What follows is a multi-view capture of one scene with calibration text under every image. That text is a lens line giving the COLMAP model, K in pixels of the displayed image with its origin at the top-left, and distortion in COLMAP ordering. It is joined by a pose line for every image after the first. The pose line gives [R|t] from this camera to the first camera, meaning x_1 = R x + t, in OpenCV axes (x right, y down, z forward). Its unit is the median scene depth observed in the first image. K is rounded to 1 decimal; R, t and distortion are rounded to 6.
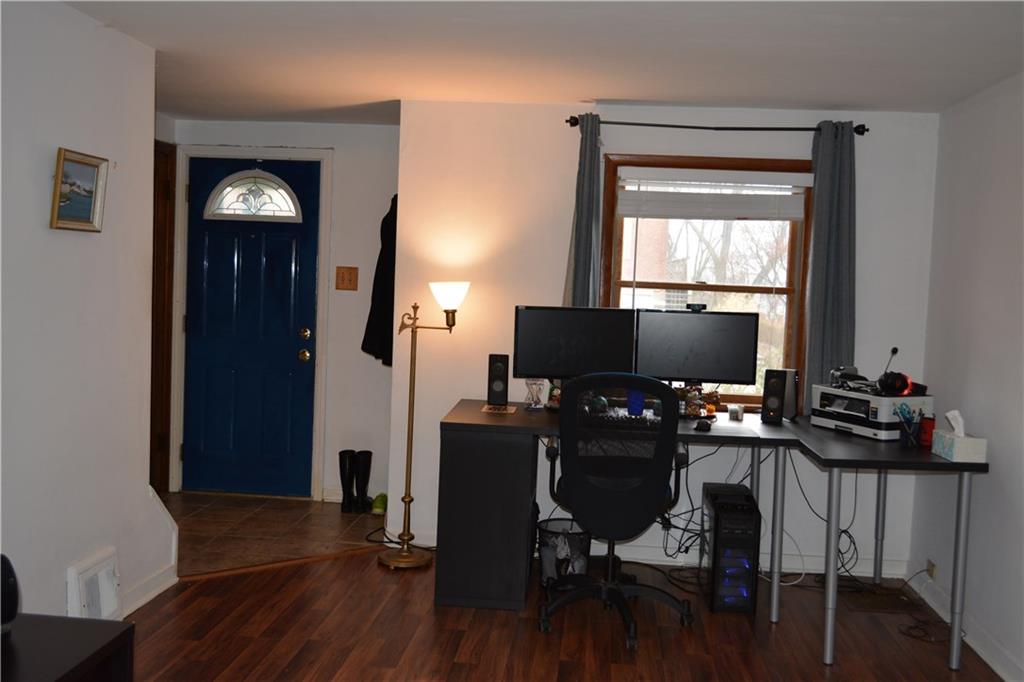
lens RADIAL K [[1050.0, 0, 509.2], [0, 1050.0, 353.2], [0, 0, 1]] dist [-0.007331, -0.013633]
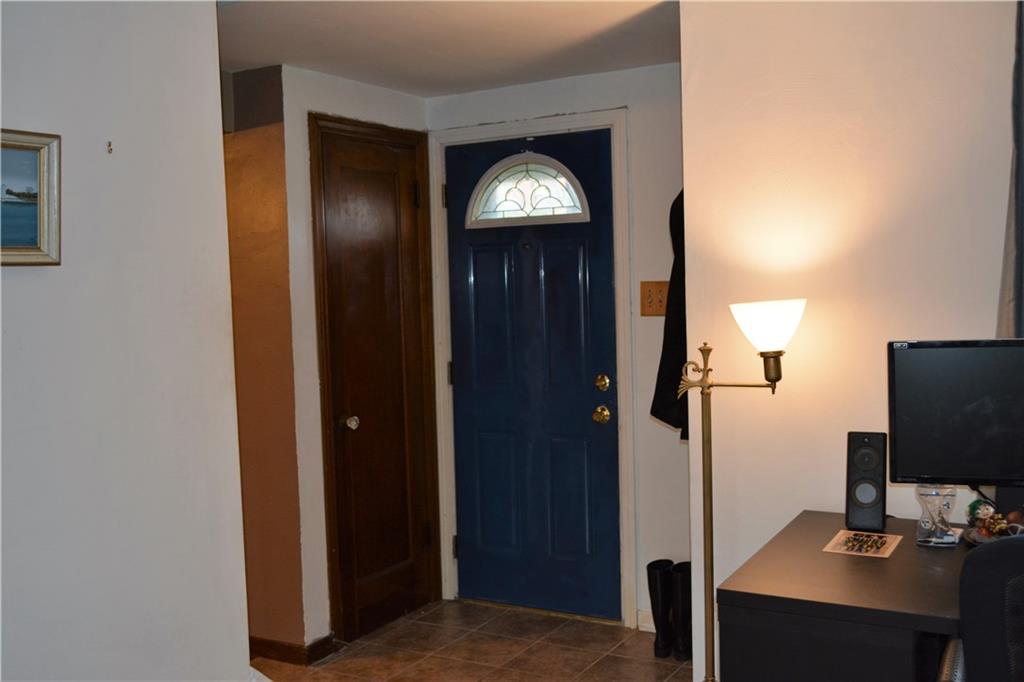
lens RADIAL K [[1050.0, 0, 509.2], [0, 1050.0, 353.2], [0, 0, 1]] dist [-0.007331, -0.013633]
pose [[0.903932, -0.039948, -0.425807, 0.047254], [0.037229, 0.999199, -0.014709, -0.032916], [0.426053, -0.002557, 0.904694, 0.389490]]
